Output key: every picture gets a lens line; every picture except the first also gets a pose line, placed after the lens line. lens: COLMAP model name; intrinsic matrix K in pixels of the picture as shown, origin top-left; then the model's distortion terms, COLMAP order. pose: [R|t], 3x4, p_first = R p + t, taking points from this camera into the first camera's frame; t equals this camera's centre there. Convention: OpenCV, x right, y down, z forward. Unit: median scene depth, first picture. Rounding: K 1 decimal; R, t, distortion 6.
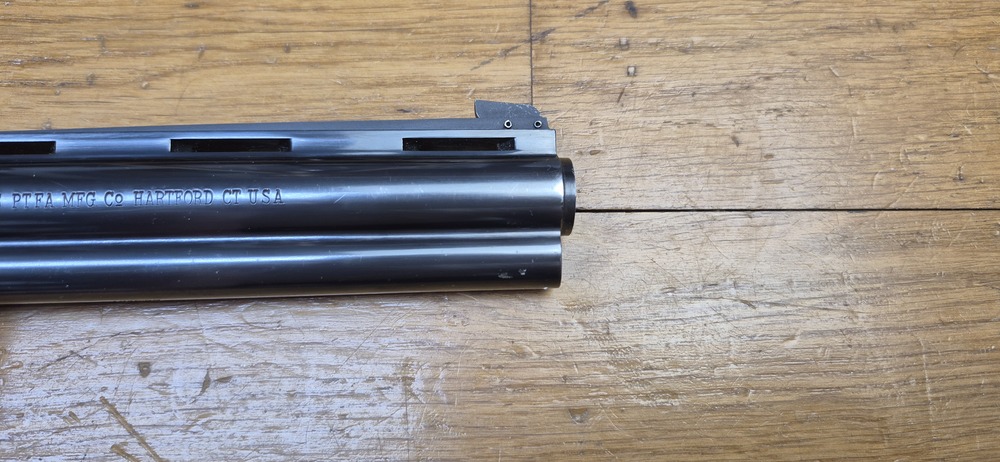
lens RADIAL K [[750.0, 0, 505.0], [0, 750.0, 227.1], [0, 0, 1]] dist [0.075216, -0.187785]
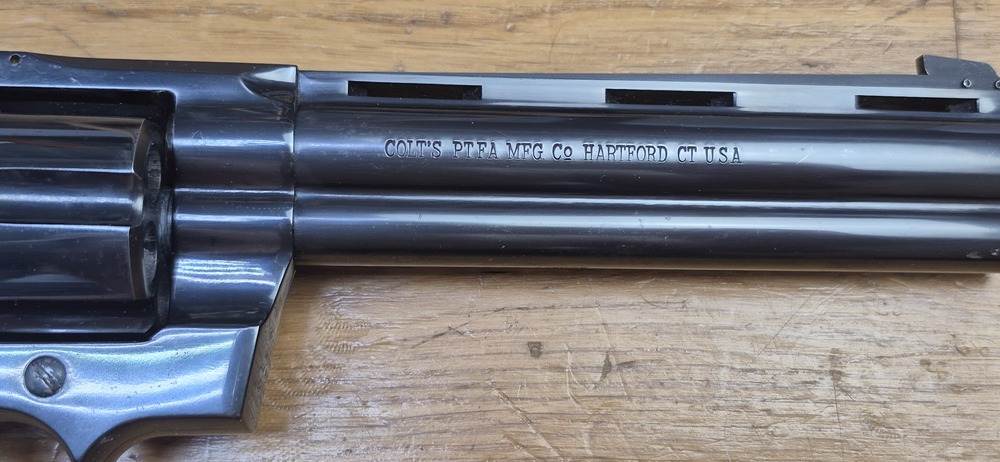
lens RADIAL K [[1059.5, 0, 499.1], [0, 1059.5, 231.4], [0, 0, 1]] dist [0.147338, -0.428934]
pose [[0.999406, 0.034436, -0.001392, -0.503630], [-0.034451, 0.999326, -0.012658, 0.065464], [0.000956, 0.012698, 0.999919, -0.229499]]
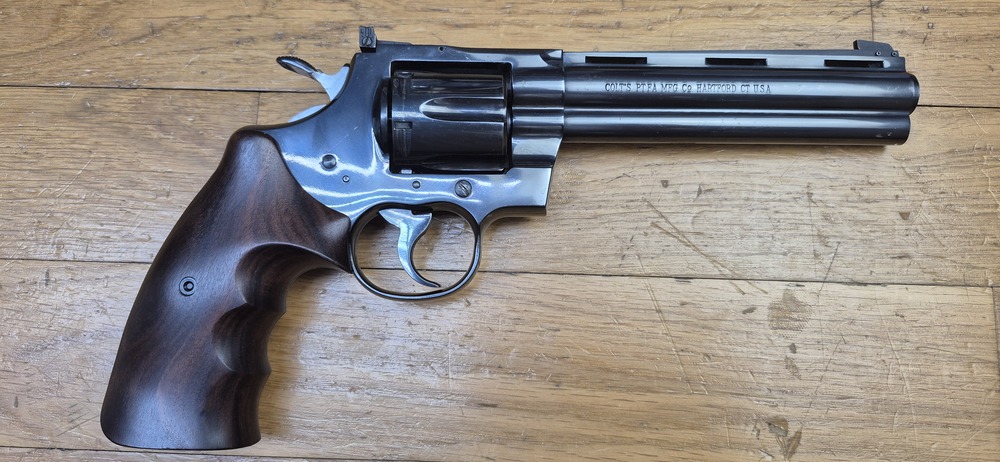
lens RADIAL K [[719.4, 0, 491.4], [0, 719.4, 224.9], [0, 0, 1]] dist [0.080936, -0.157966]
pose [[0.998127, 0.033668, -0.051068, -0.781966], [-0.029780, 0.996734, 0.075064, 0.162479], [0.053429, -0.073402, 0.995870, -0.781207]]
